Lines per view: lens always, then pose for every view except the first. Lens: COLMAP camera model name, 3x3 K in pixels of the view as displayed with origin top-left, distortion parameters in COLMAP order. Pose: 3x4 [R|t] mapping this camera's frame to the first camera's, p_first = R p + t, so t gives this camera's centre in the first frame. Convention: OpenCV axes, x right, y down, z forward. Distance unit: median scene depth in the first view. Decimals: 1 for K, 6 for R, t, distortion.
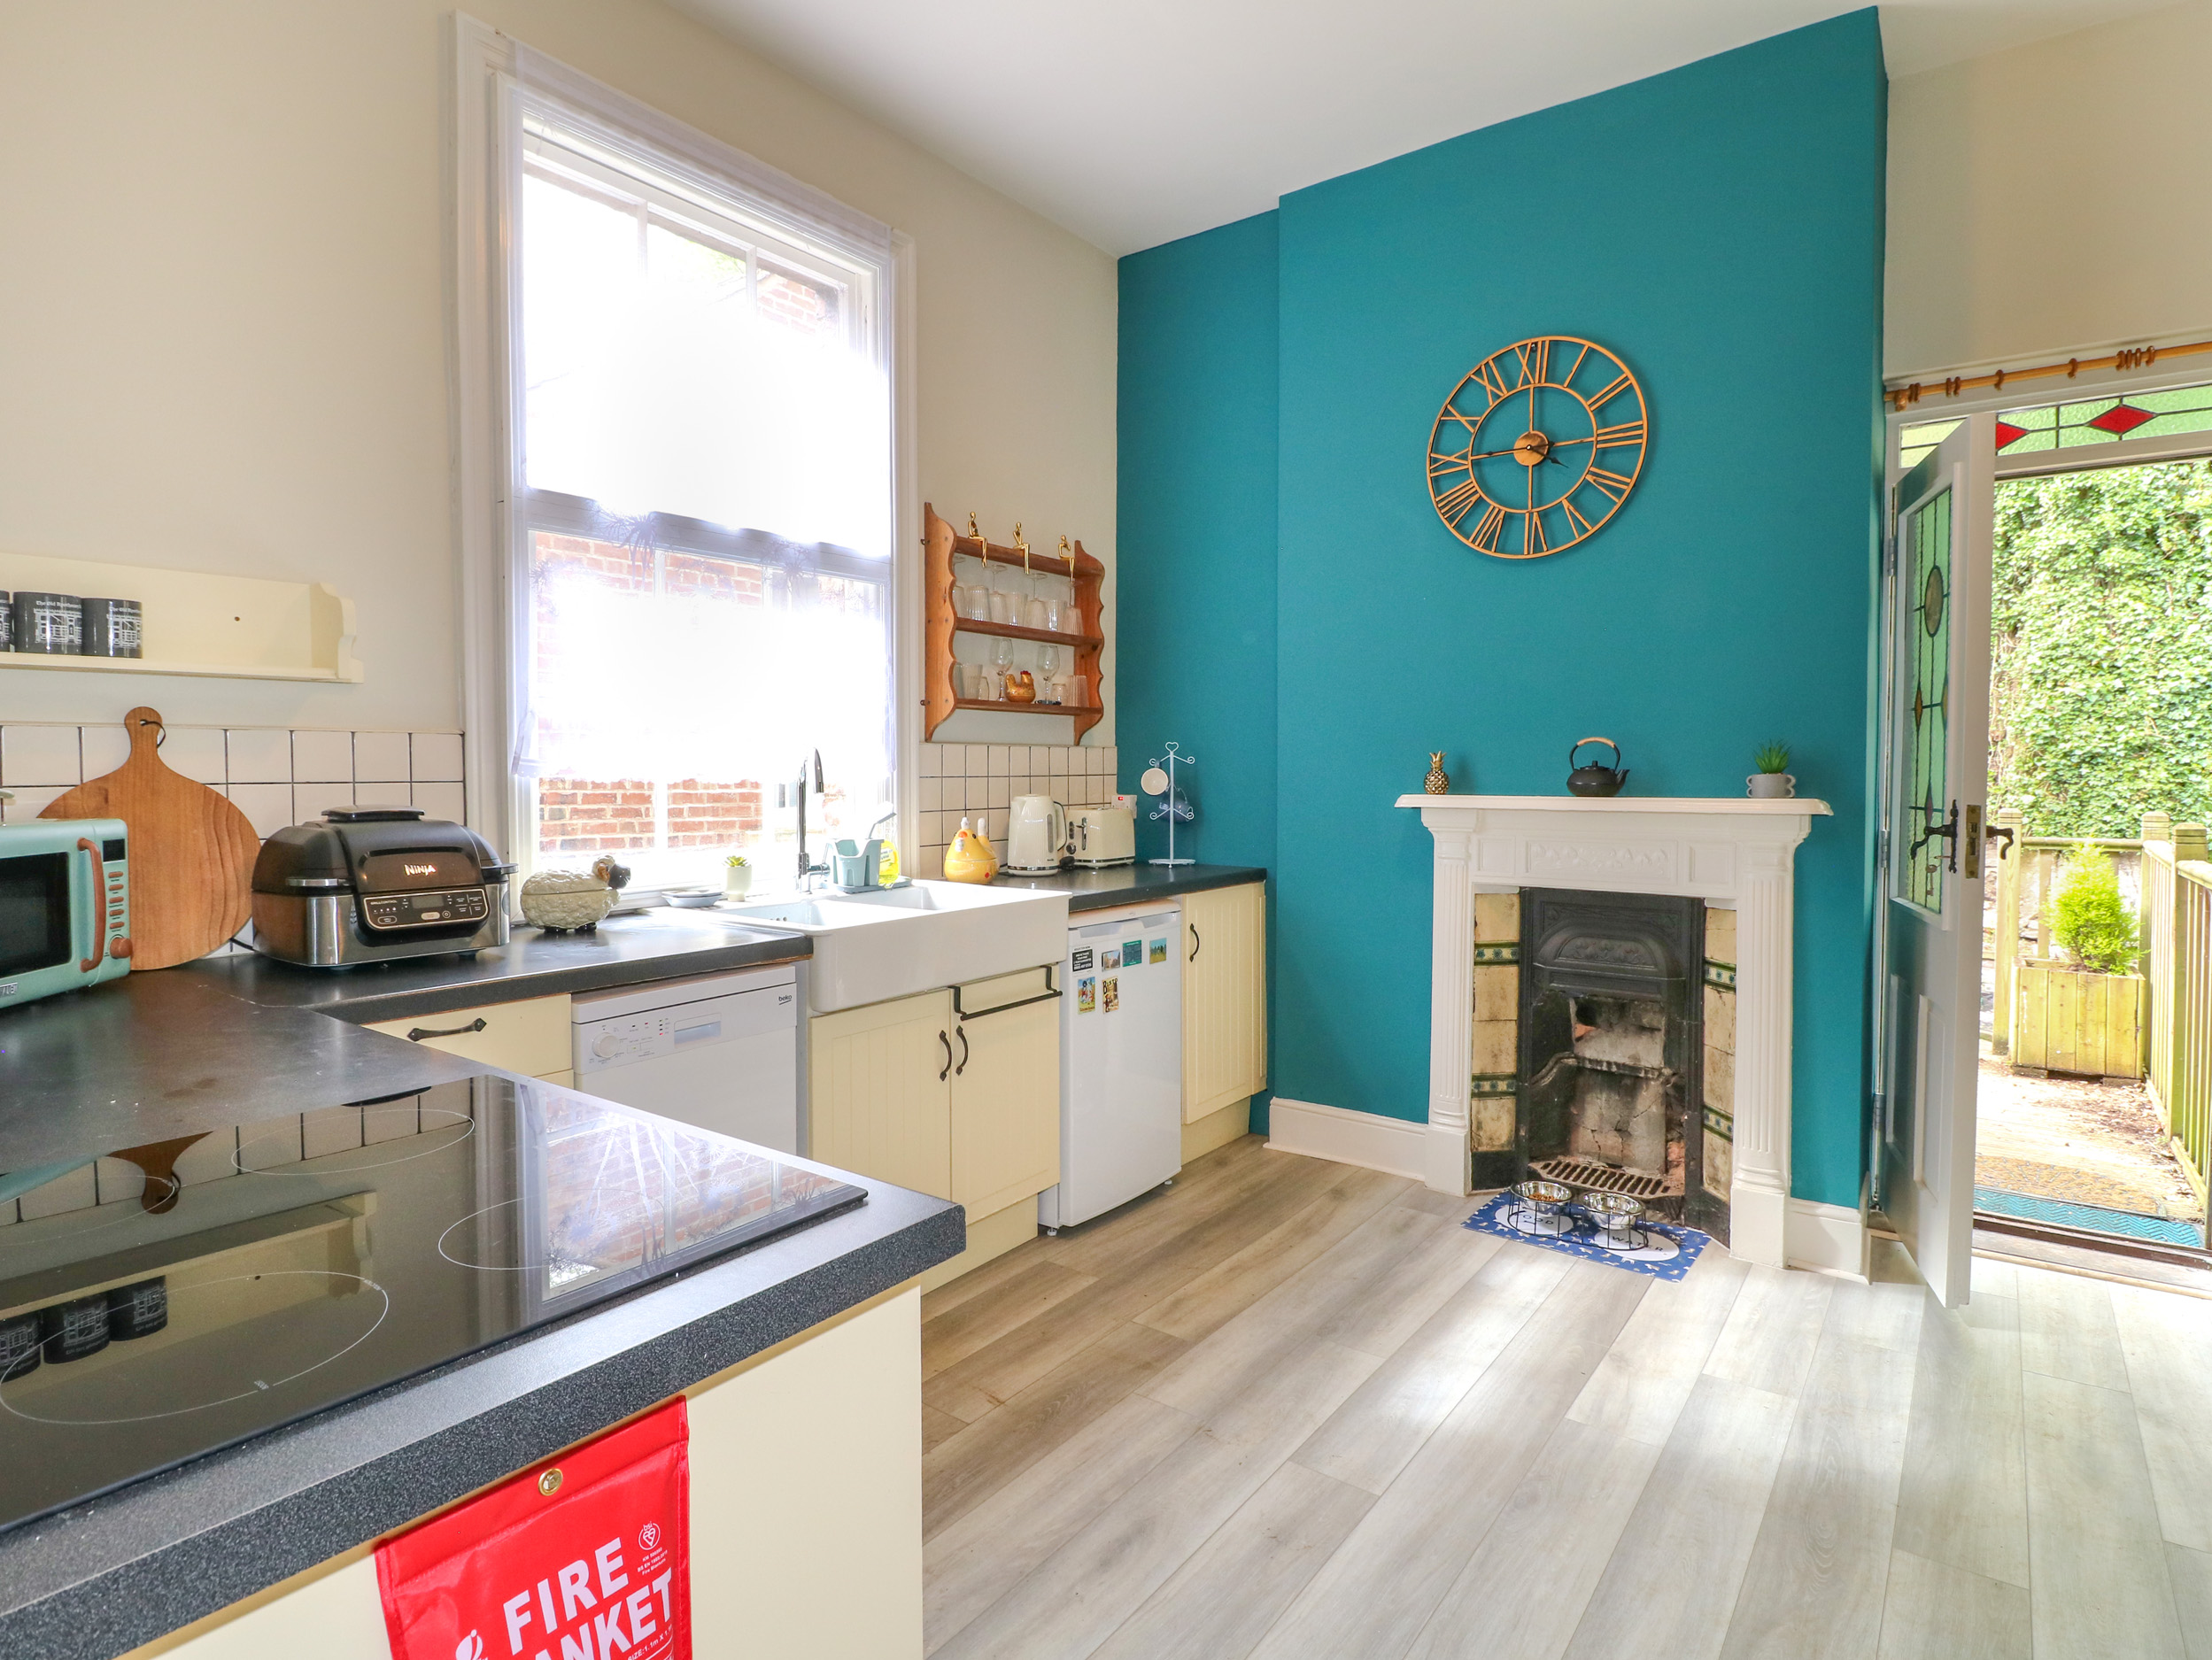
lens RADIAL K [[1160.6, 0, 1118.8], [0, 1160.6, 799.3], [0, 0, 1]] dist [-0.009157, -0.009453]
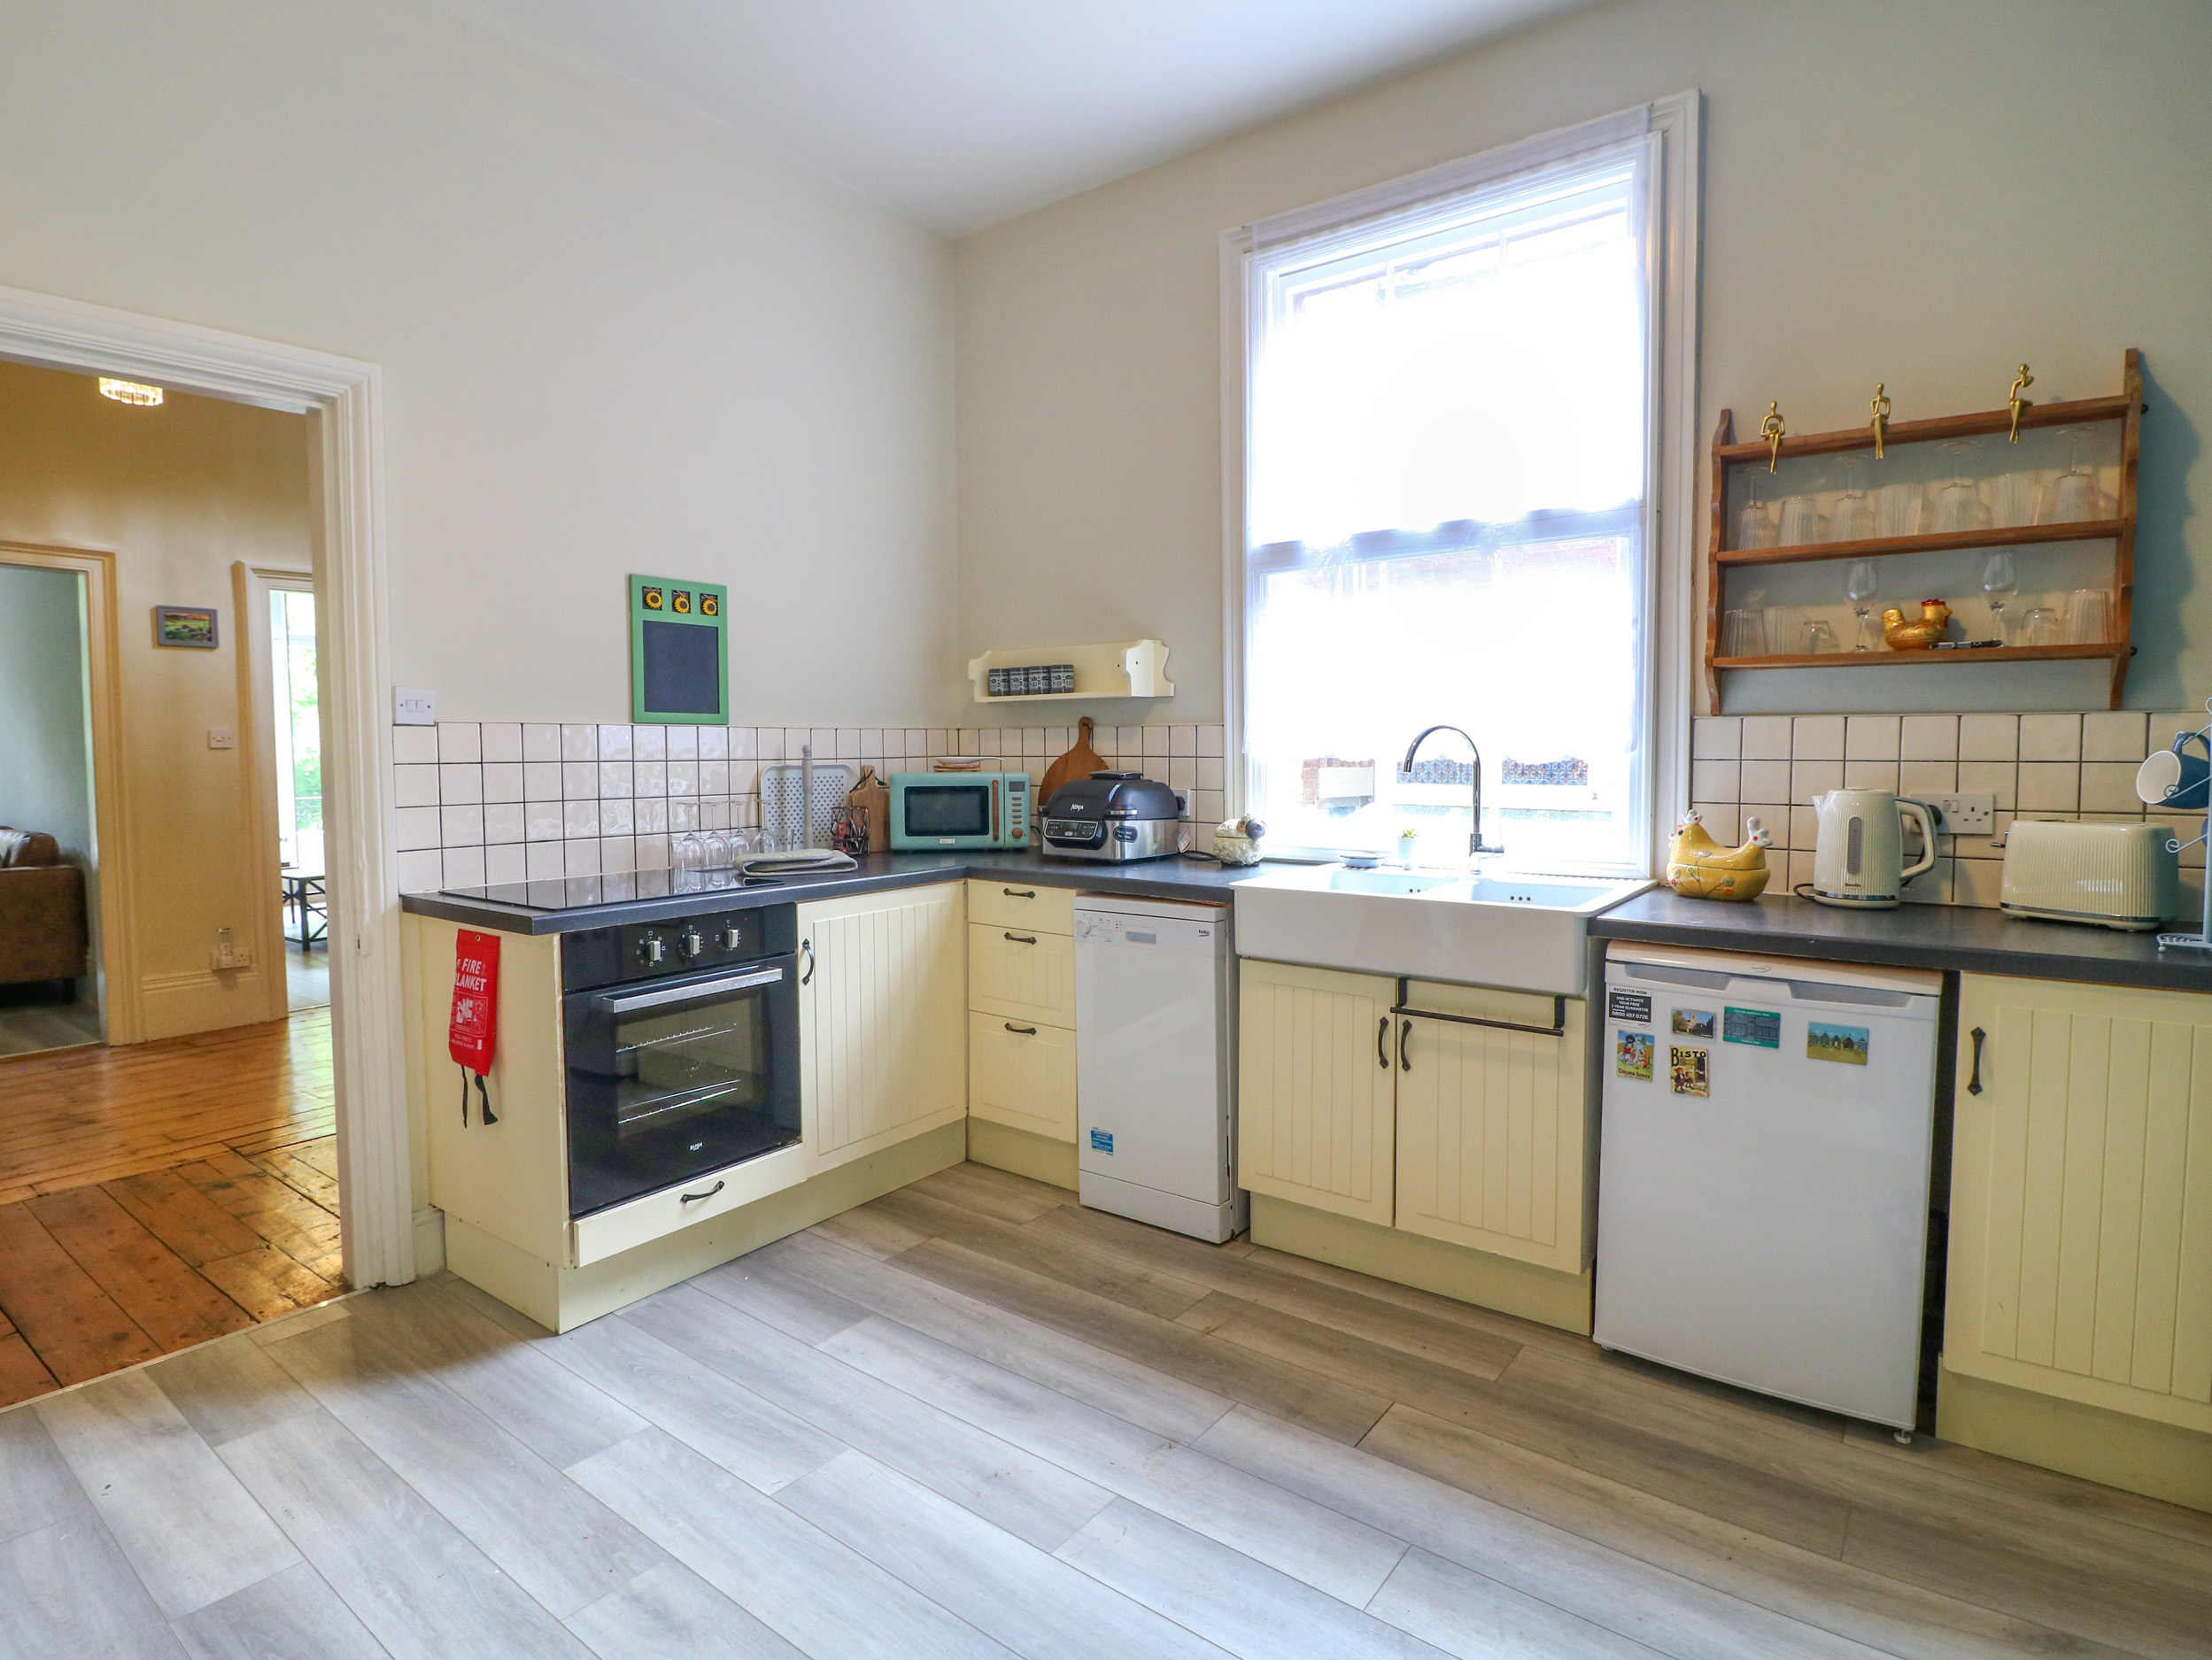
lens RADIAL K [[1160.6, 0, 1112.6], [0, 1160.6, 811.4], [0, 0, 1]] dist [-0.009157, -0.009453]
pose [[-0.011979, 0.054760, -0.998428, 0.720480], [-0.026840, 0.998122, 0.055065, -0.019079], [0.999568, 0.027457, -0.010487, 0.683814]]
